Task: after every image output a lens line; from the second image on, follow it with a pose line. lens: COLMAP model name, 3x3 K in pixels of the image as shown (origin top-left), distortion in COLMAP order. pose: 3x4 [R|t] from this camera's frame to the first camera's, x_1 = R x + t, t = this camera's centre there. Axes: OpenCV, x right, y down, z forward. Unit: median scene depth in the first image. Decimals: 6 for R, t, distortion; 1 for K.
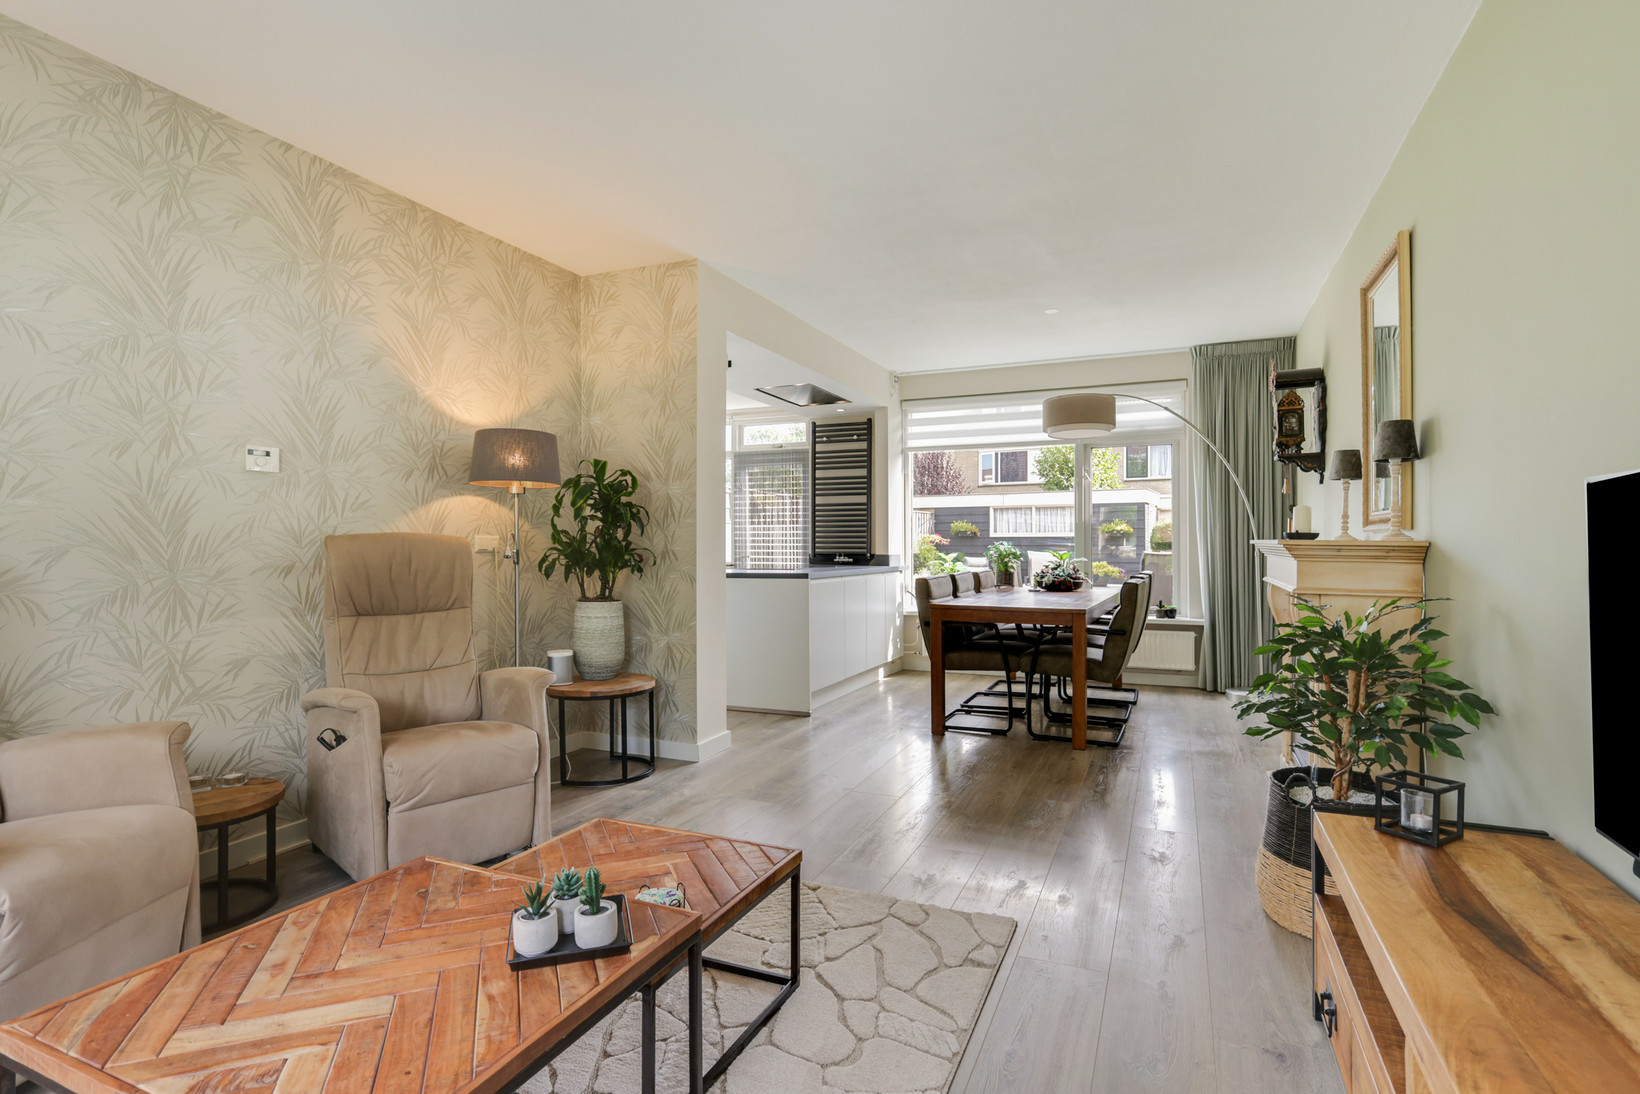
lens RADIAL K [[815.1, 0, 821.9], [0, 815.1, 545.7], [0, 0, 1]] dist [0.001677, -0.000881]
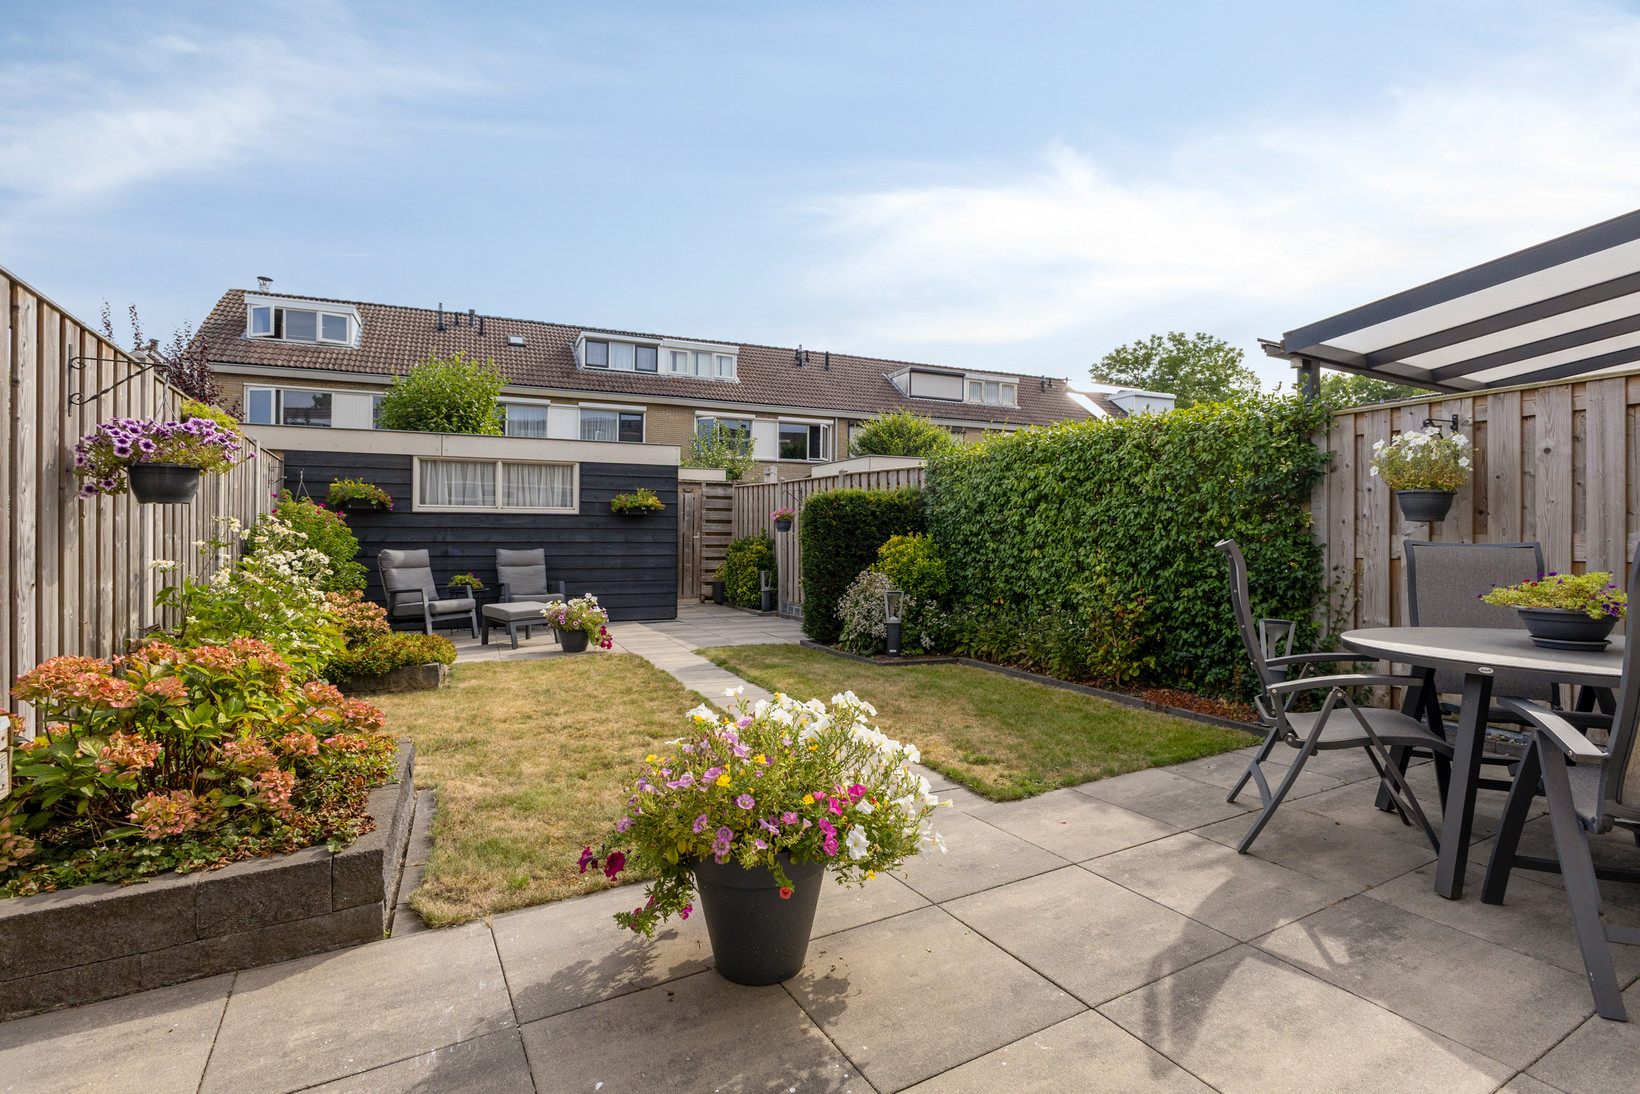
lens RADIAL K [[769.3, 0, 820.0], [0, 769.3, 547.0], [0, 0, 1]] dist [-0.000071, -0.000019]
pose [[0.603657, -0.009848, 0.797184, -0.111695], [-0.005921, 0.999841, 0.016836, 0.007266], [-0.797222, -0.014883, 0.603502, 1.392103]]
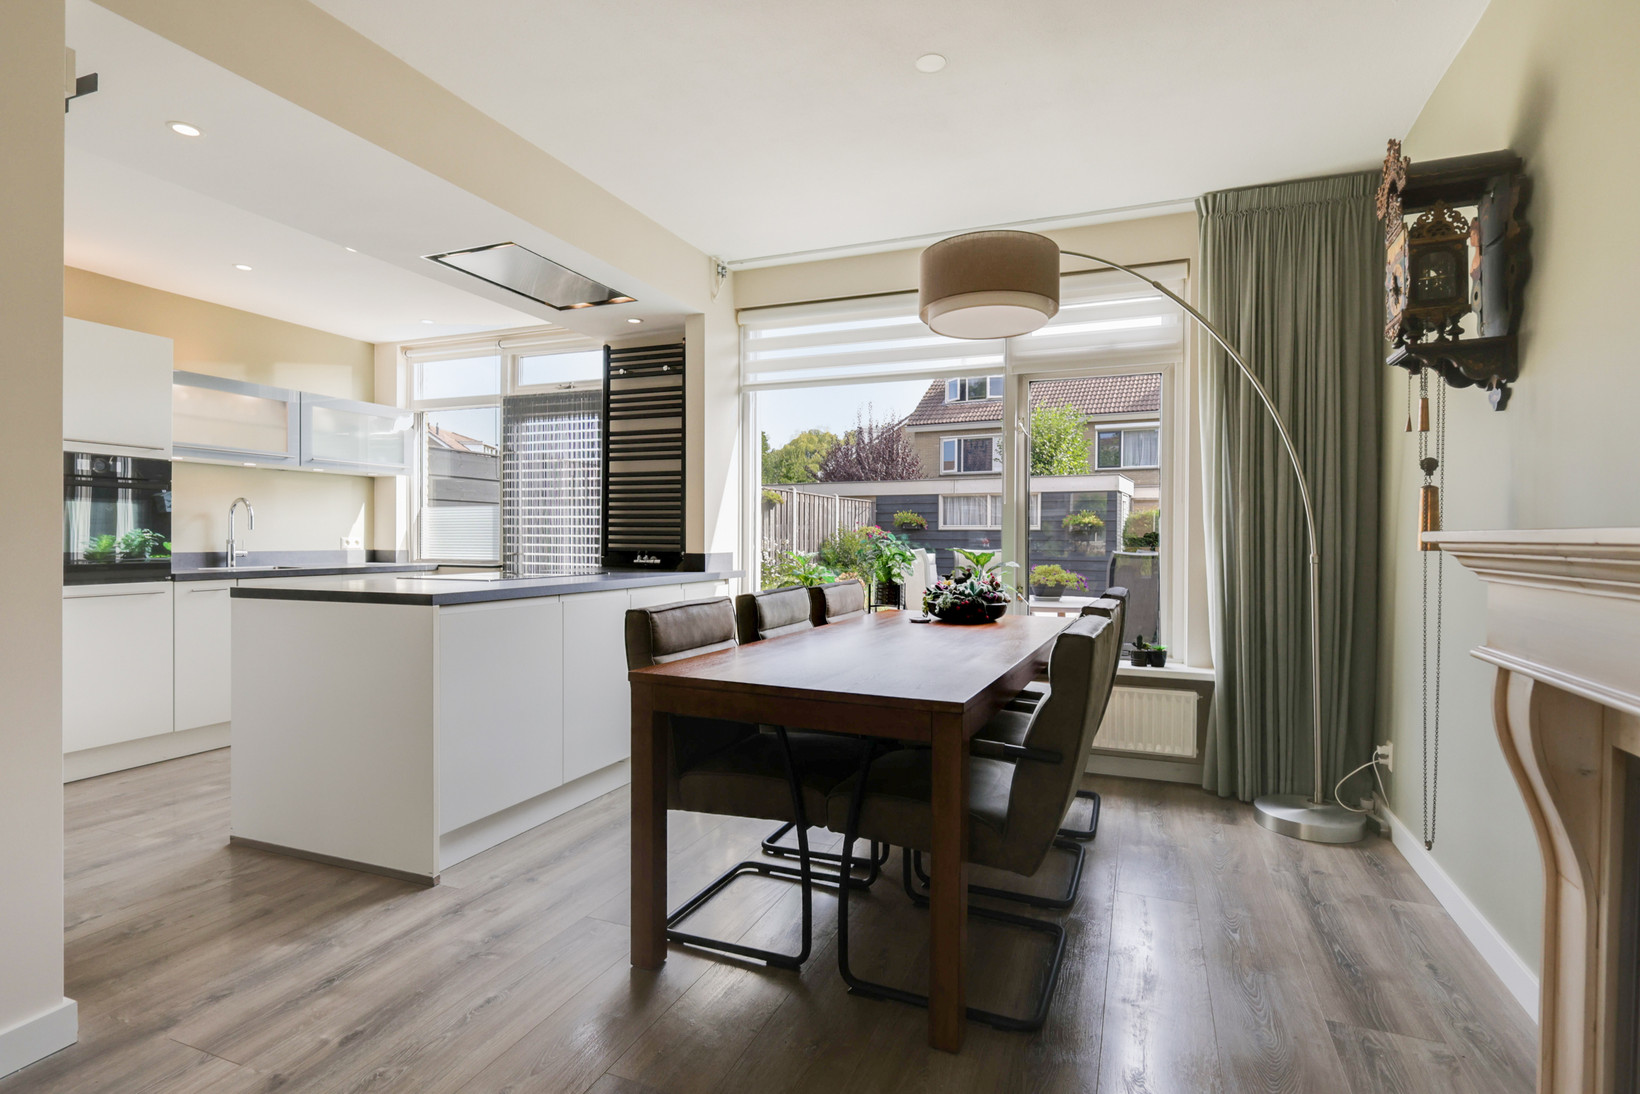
lens RADIAL K [[815.1, 0, 821.9], [0, 815.1, 545.7], [0, 0, 1]] dist [0.001677, -0.000881]
pose [[0.999516, 0.008215, 0.030002, 0.166780], [-0.008476, 0.999927, 0.008590, -0.001206], [-0.029929, -0.008840, 0.999513, 0.416704]]
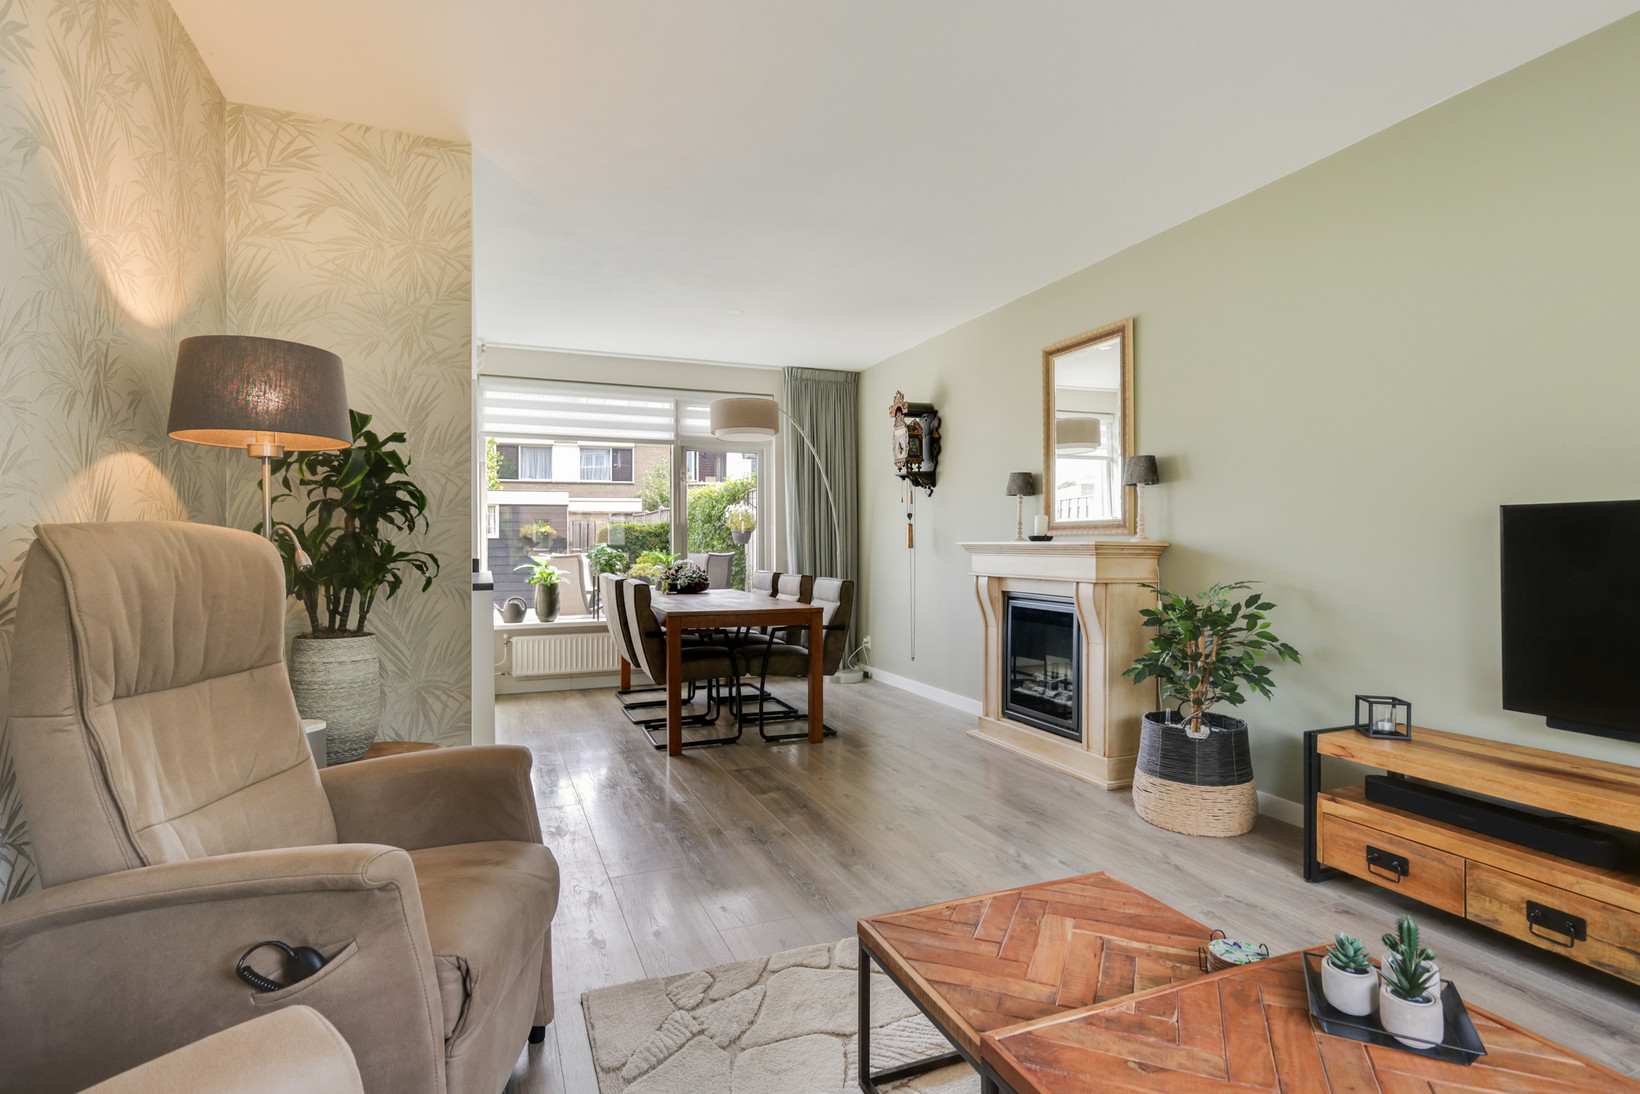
lens RADIAL K [[815.1, 0, 821.9], [0, 815.1, 545.7], [0, 0, 1]] dist [0.001677, -0.000881]
pose [[0.694884, -0.001481, 0.719120, -0.297709], [0.003781, 0.999992, -0.001594, 0.000187], [-0.719112, 0.003826, 0.694884, 0.187807]]
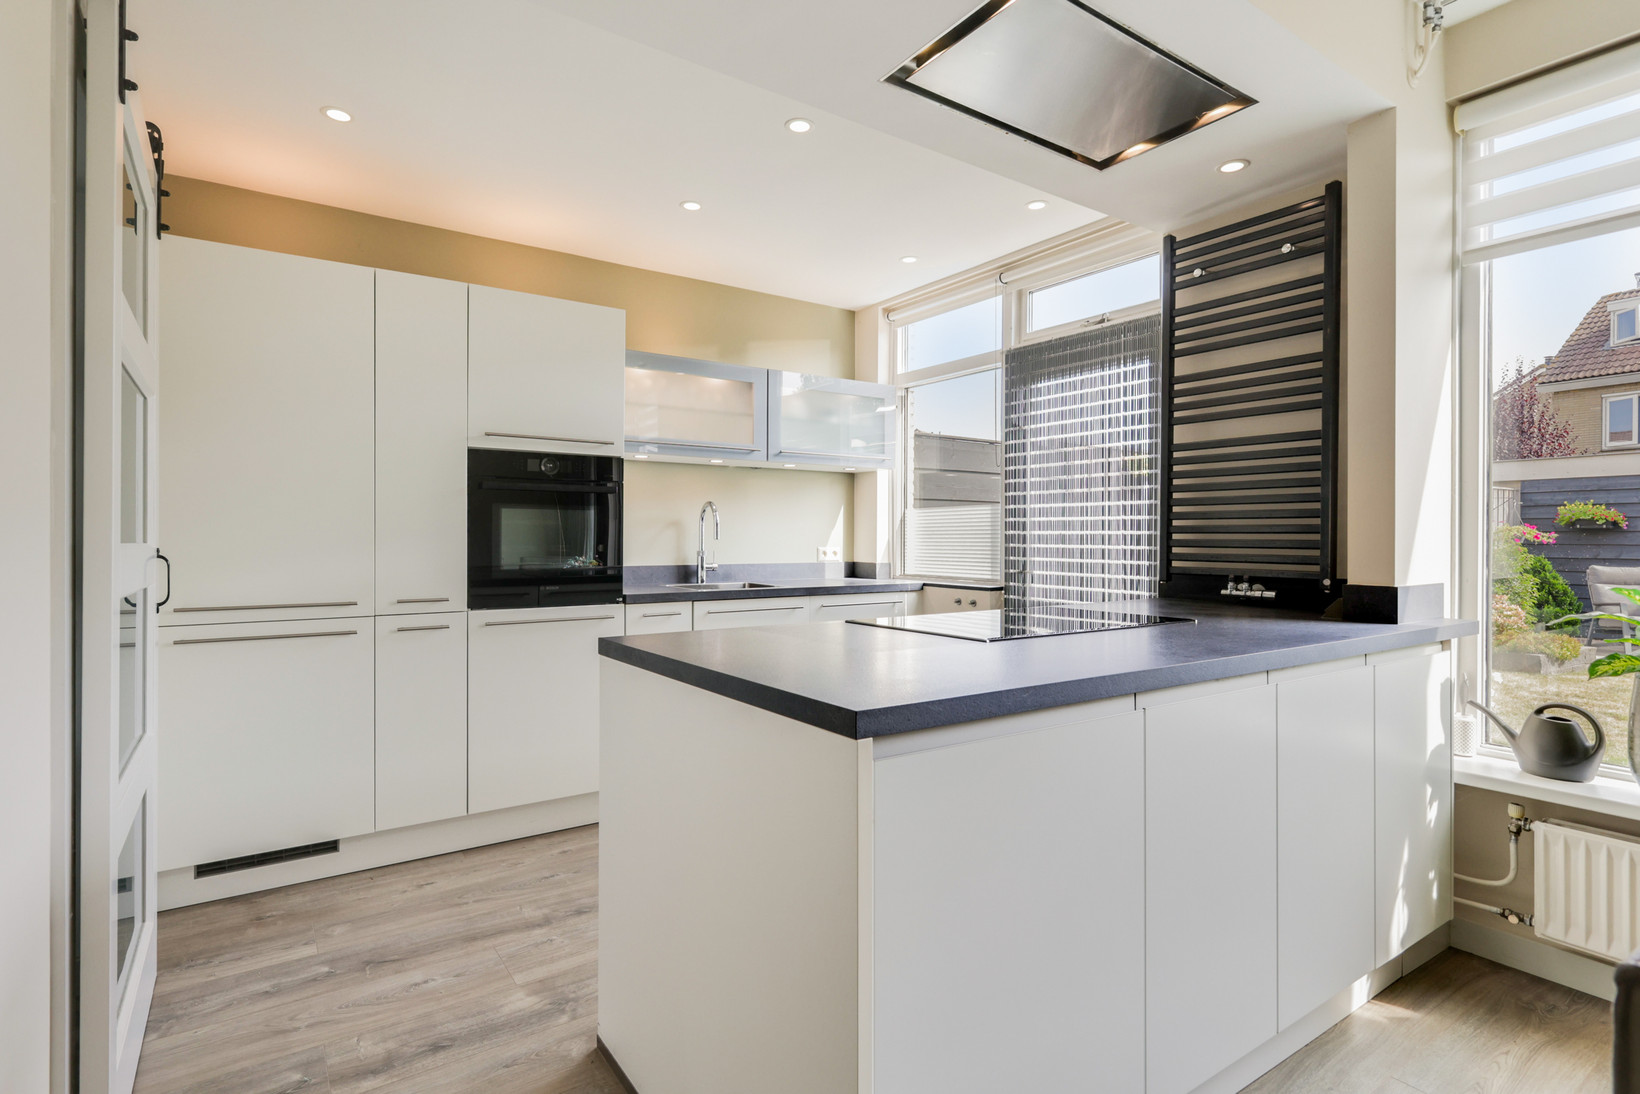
lens RADIAL K [[822.1, 0, 817.9], [0, 822.1, 534.5], [0, 0, 1]] dist [0.000284, -0.000373]
pose [[0.847984, 0.003940, -0.530007, 0.067162], [-0.006342, 0.999976, -0.002715, -0.007368], [0.529984, 0.005664, 0.847989, 0.680624]]
